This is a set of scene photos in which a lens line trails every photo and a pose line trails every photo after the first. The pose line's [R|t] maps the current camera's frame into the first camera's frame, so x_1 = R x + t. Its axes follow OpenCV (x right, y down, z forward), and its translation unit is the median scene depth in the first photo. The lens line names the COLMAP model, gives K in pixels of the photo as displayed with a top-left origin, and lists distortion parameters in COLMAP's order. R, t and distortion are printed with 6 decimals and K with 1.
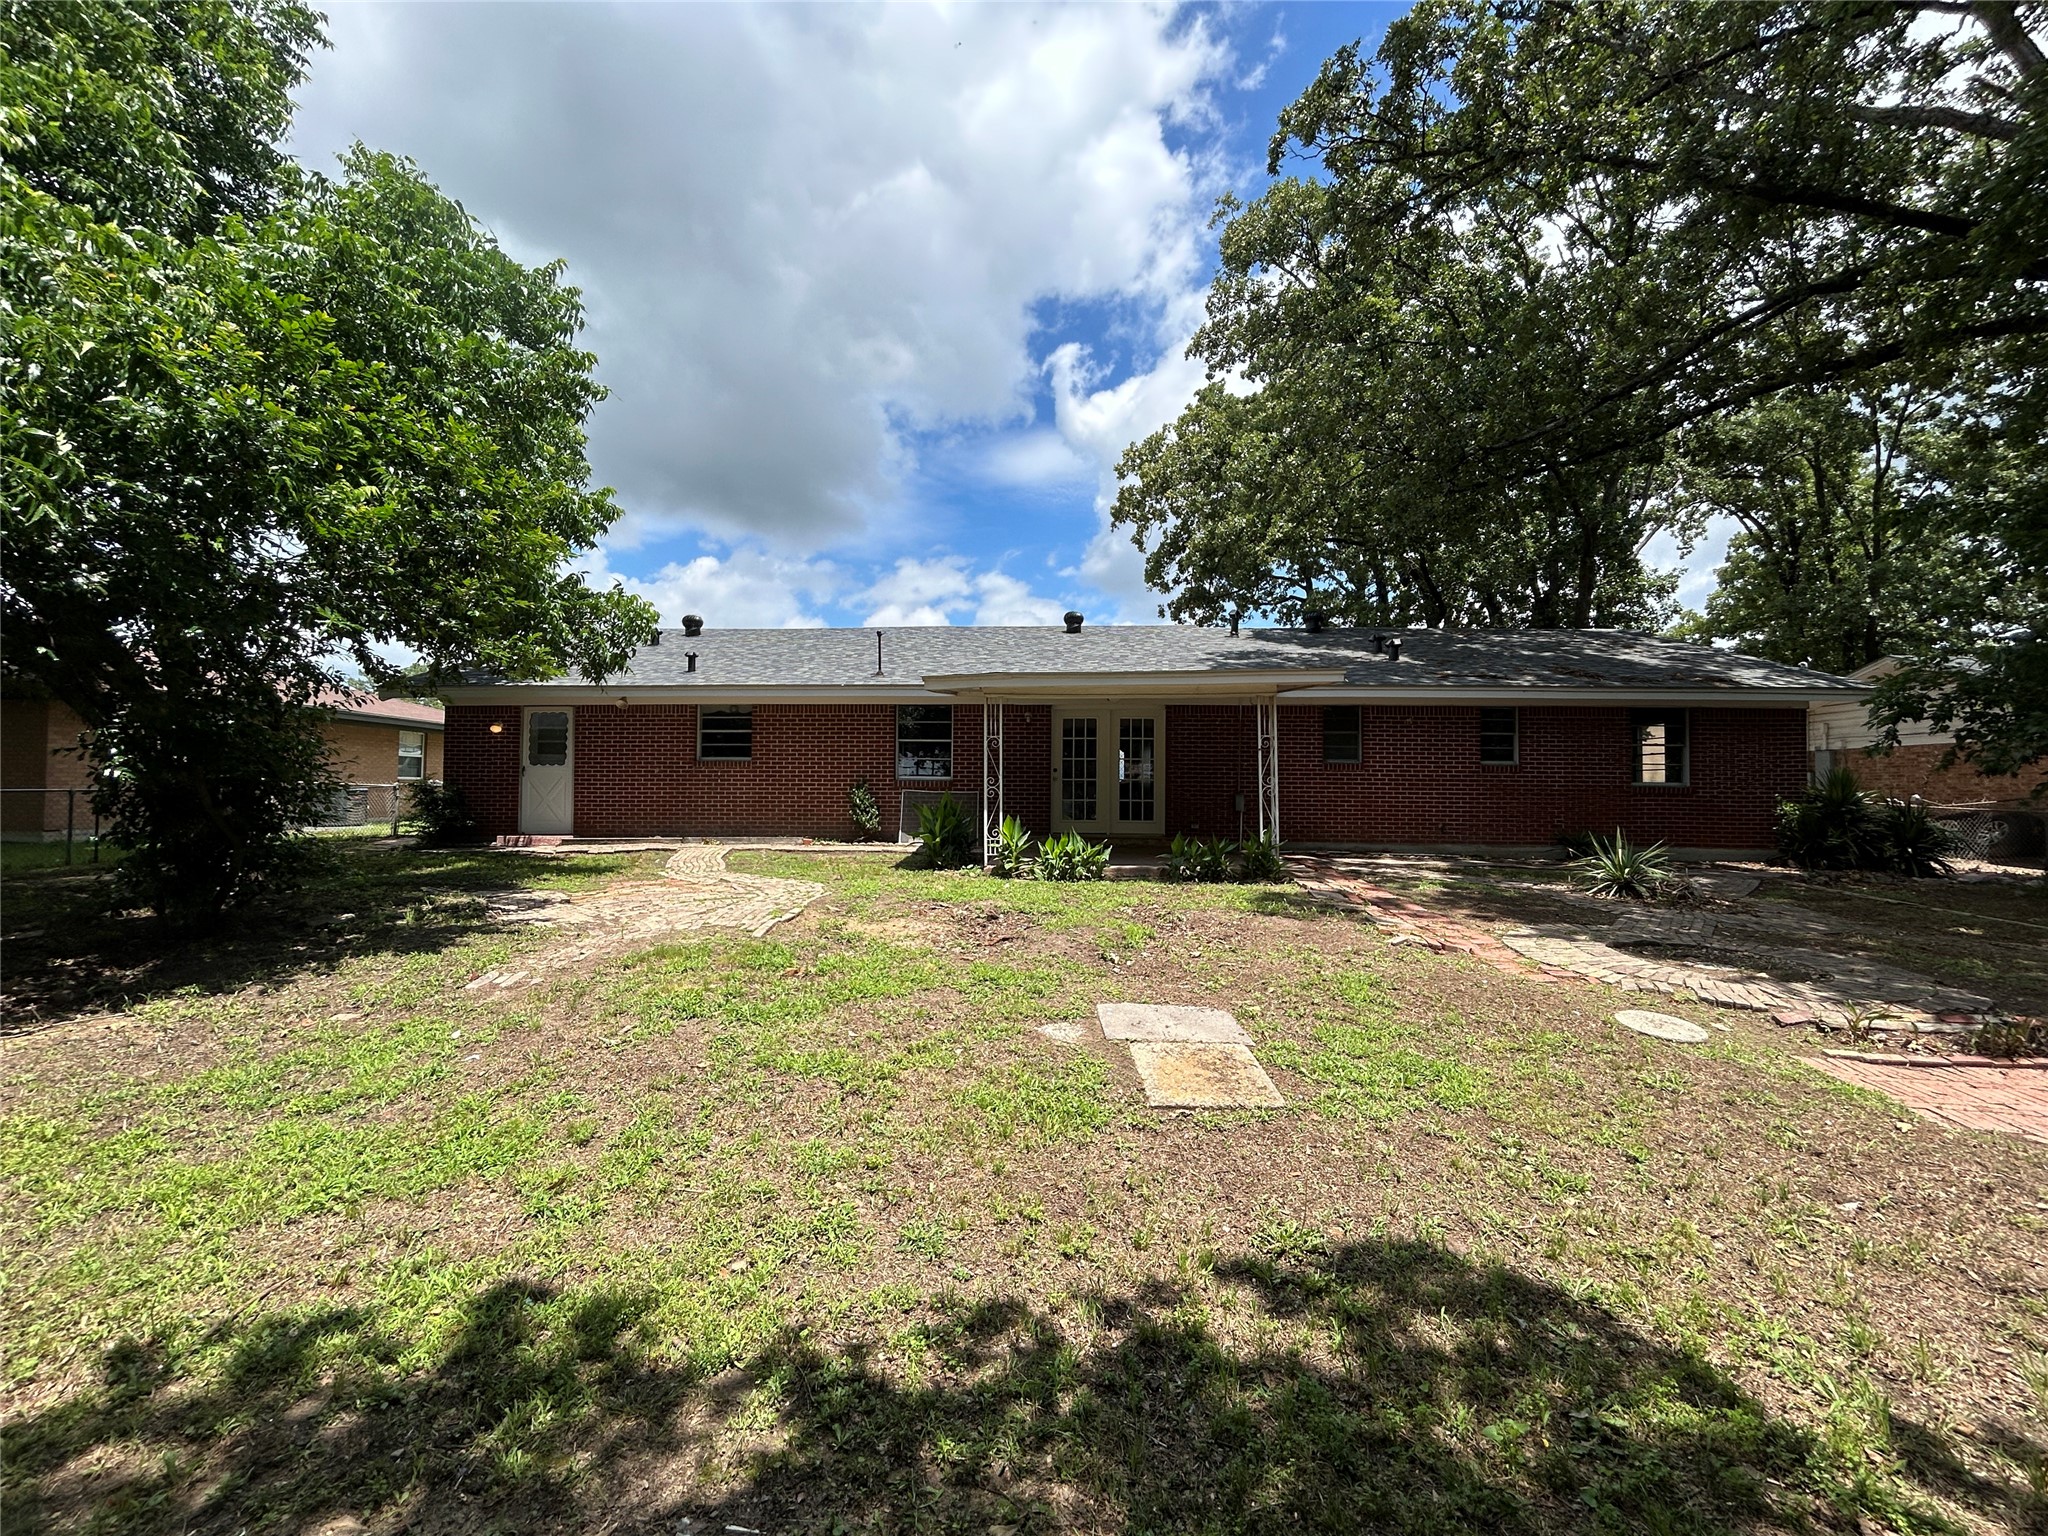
lens RADIAL K [[833.5, 0, 1020.7], [0, 833.5, 766.8], [0, 0, 1]] dist [-0.000265, -0.000043]
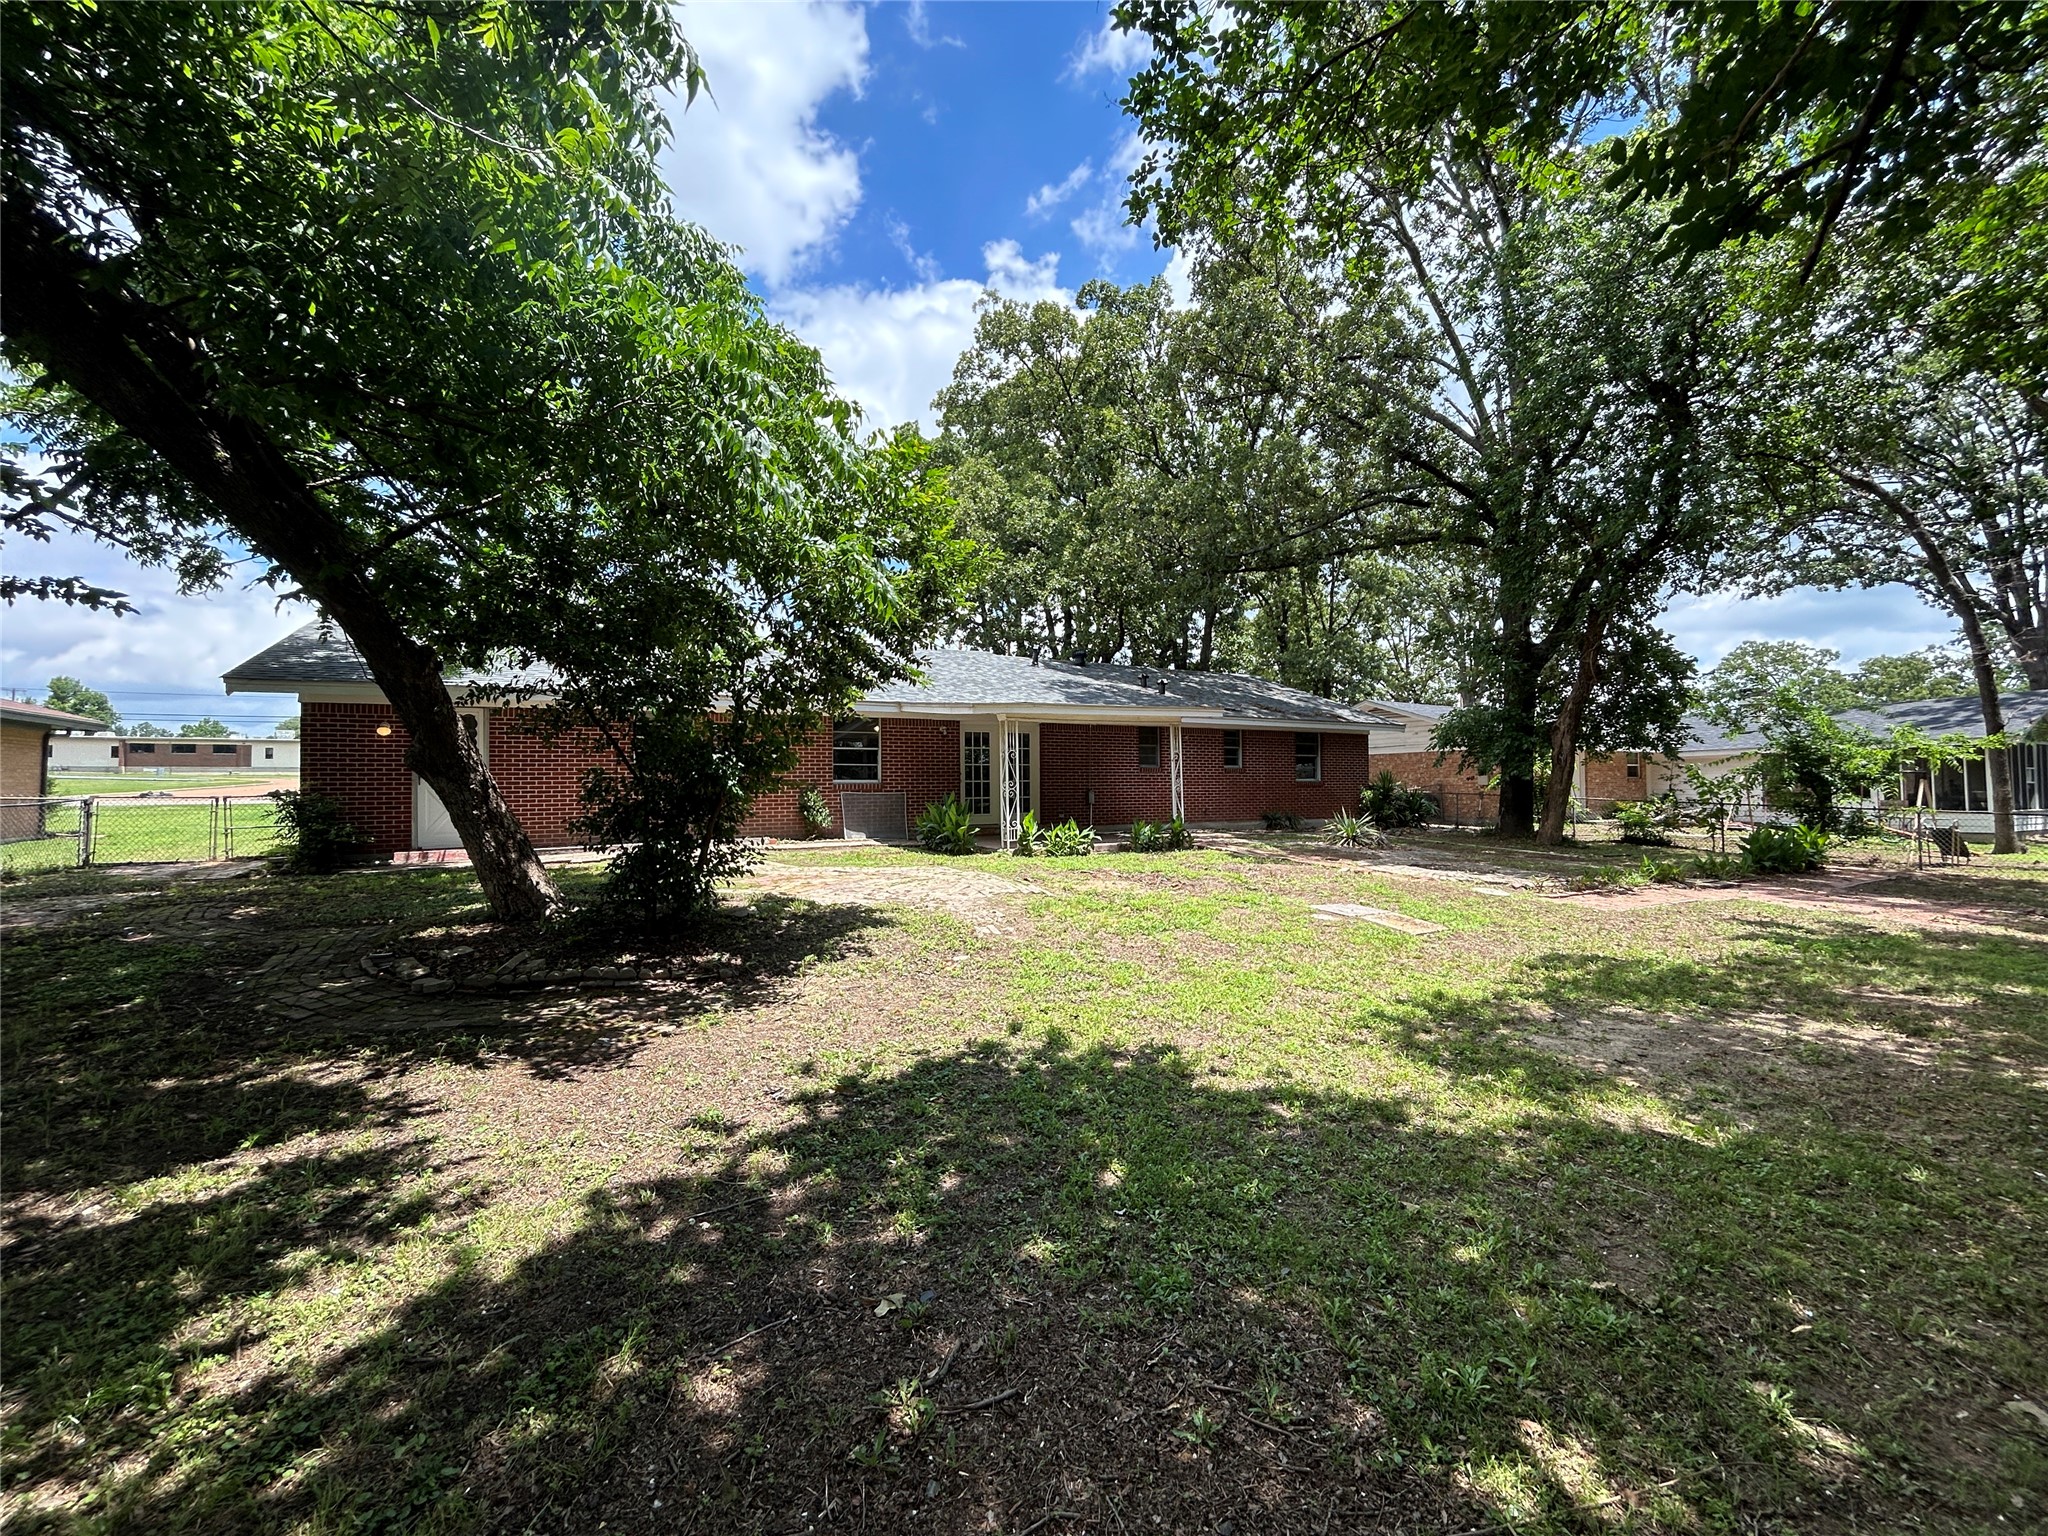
lens RADIAL K [[833.5, 0, 1020.7], [0, 833.5, 766.8], [0, 0, 1]] dist [-0.000265, -0.000043]
pose [[0.861203, -0.002546, 0.508254, -0.518235], [0.001878, 0.999997, 0.001828, -0.008615], [-0.508257, -0.000620, 0.861205, -0.095146]]
